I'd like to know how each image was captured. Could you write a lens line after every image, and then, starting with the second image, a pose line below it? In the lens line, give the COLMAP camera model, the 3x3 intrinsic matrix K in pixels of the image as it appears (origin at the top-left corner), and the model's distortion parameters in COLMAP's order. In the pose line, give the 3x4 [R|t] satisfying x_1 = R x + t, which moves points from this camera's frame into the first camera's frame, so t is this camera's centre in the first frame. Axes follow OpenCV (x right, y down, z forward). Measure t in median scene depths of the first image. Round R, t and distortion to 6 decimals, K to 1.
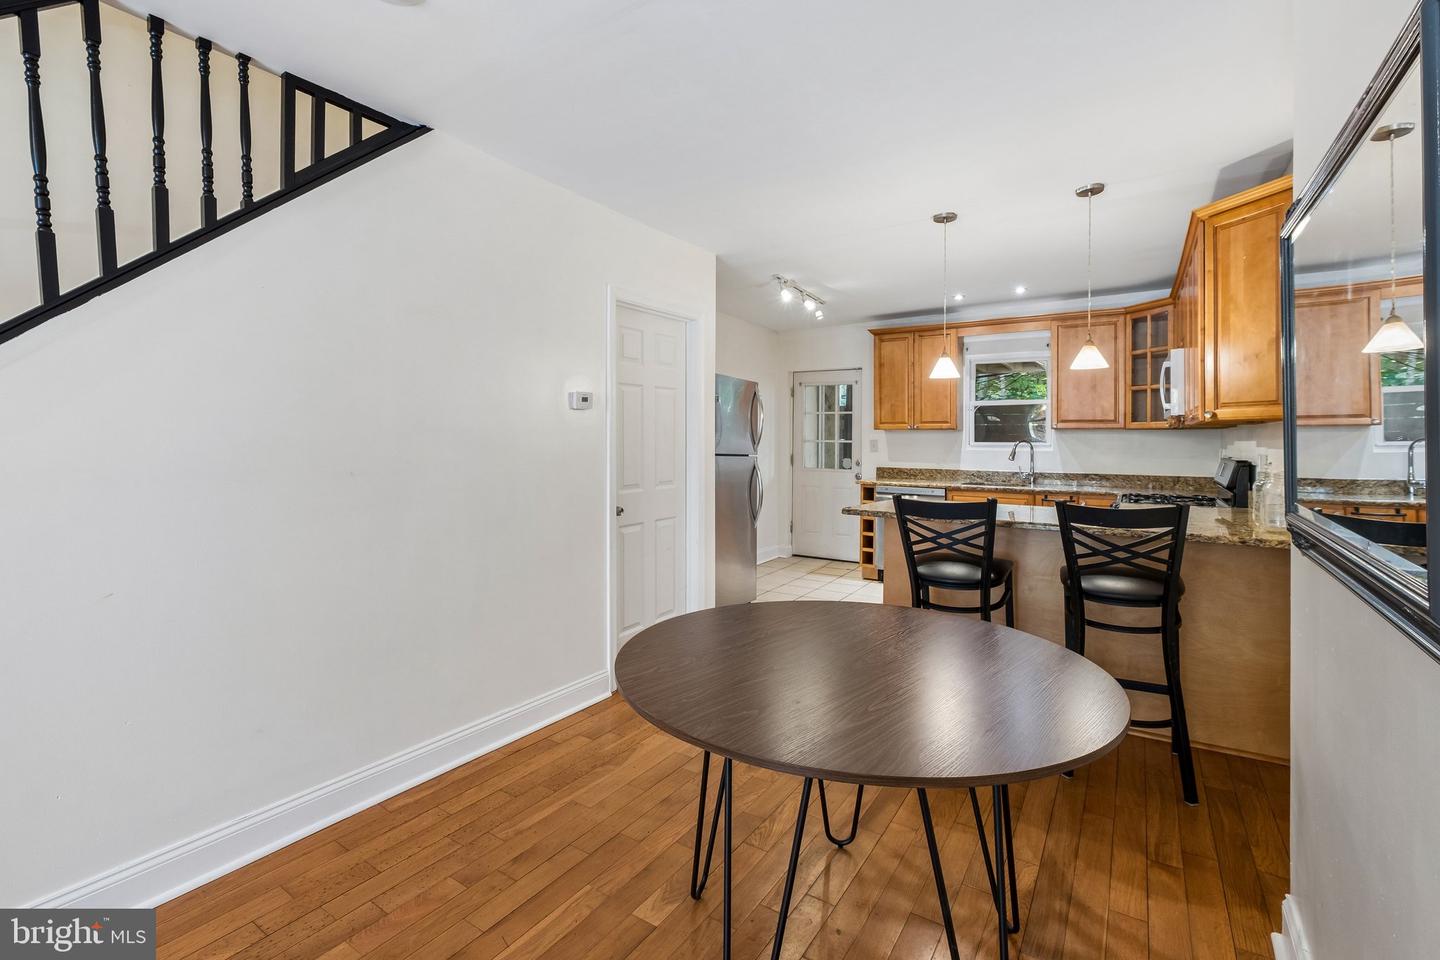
lens RADIAL K [[648.5, 0, 691.9], [0, 648.5, 431.4], [0, 0, 1]] dist [-0.002405, -0.000081]
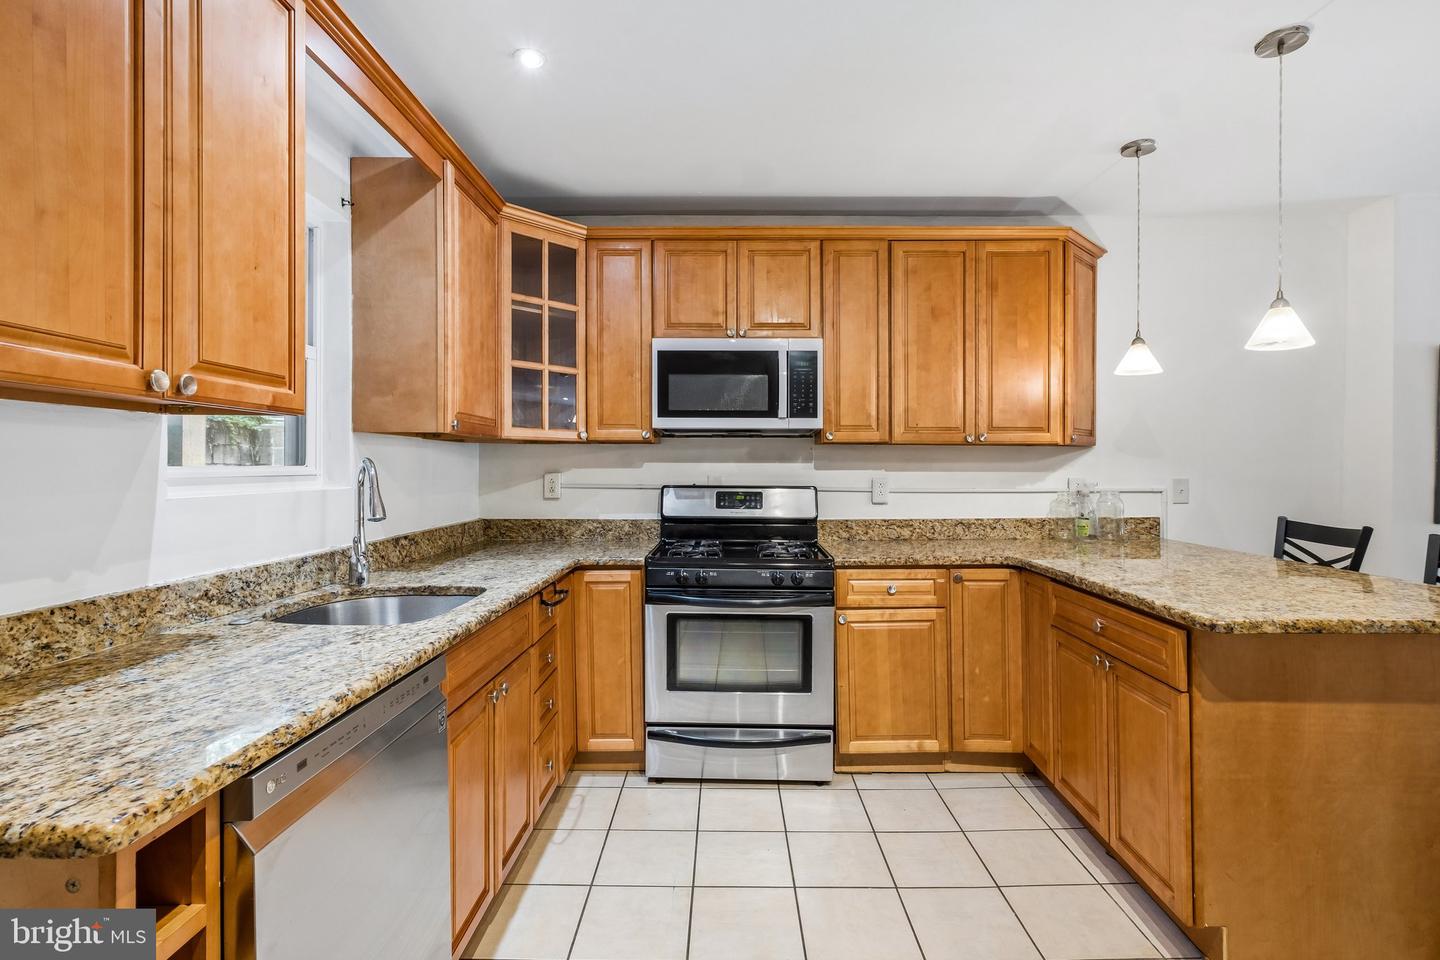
lens RADIAL K [[686.0, 0, 671.0], [0, 686.0, 466.1], [0, 0, 1]] dist [-0.001097, -0.000288]
pose [[-0.546657, -0.005947, 0.837336, 0.133054], [-0.014473, 0.999893, -0.002347, 0.017009], [-0.837232, -0.013401, -0.546684, 1.176491]]
